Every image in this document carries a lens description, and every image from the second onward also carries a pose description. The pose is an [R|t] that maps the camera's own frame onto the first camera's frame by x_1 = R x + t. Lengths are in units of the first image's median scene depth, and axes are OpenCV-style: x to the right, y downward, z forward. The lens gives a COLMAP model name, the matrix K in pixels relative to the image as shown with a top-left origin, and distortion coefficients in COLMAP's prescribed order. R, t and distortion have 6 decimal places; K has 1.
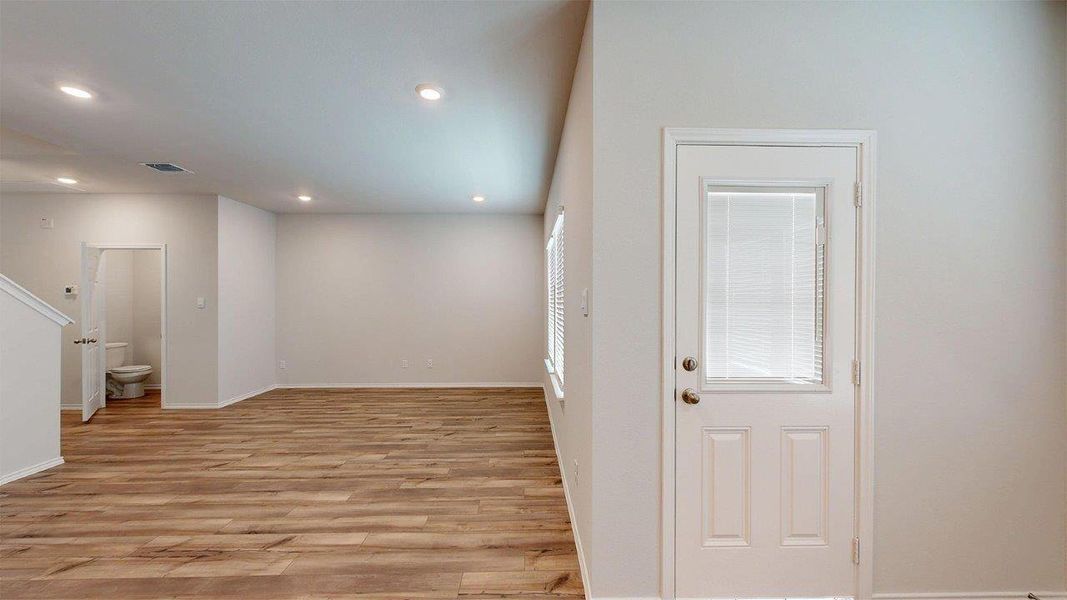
lens RADIAL K [[391.7, 0, 535.7], [0, 391.7, 303.4], [0, 0, 1]] dist [0.002450, 0.000106]
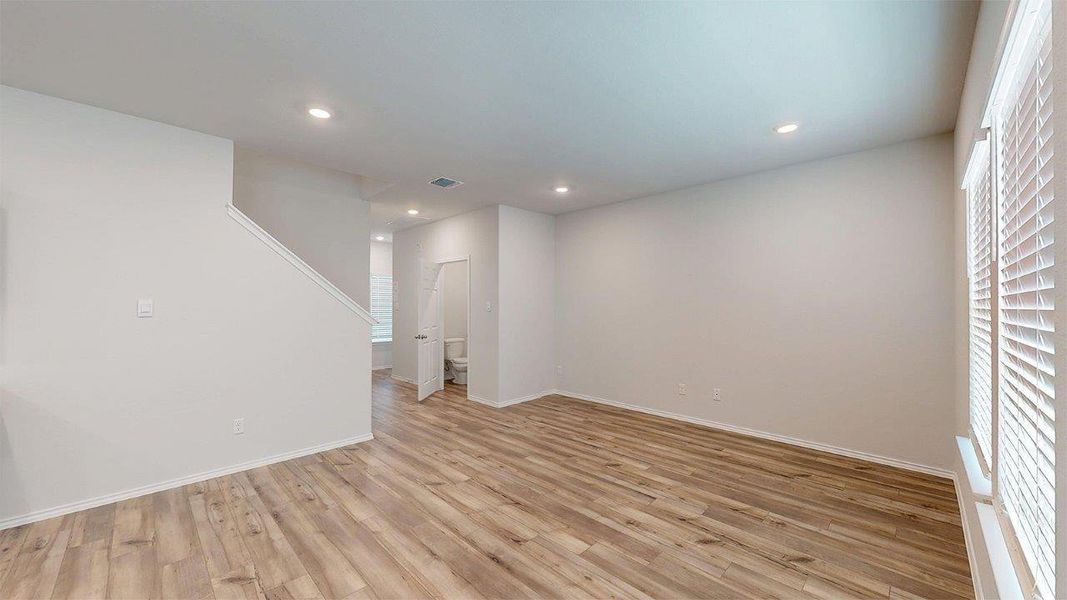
lens RADIAL K [[391.7, 0, 535.7], [0, 391.7, 303.4], [0, 0, 1]] dist [0.002450, 0.000106]
pose [[0.694124, -0.004189, -0.719843, 0.013209], [-0.002519, 0.999963, -0.008248, -0.002326], [0.719851, 0.007539, 0.694088, 0.364247]]
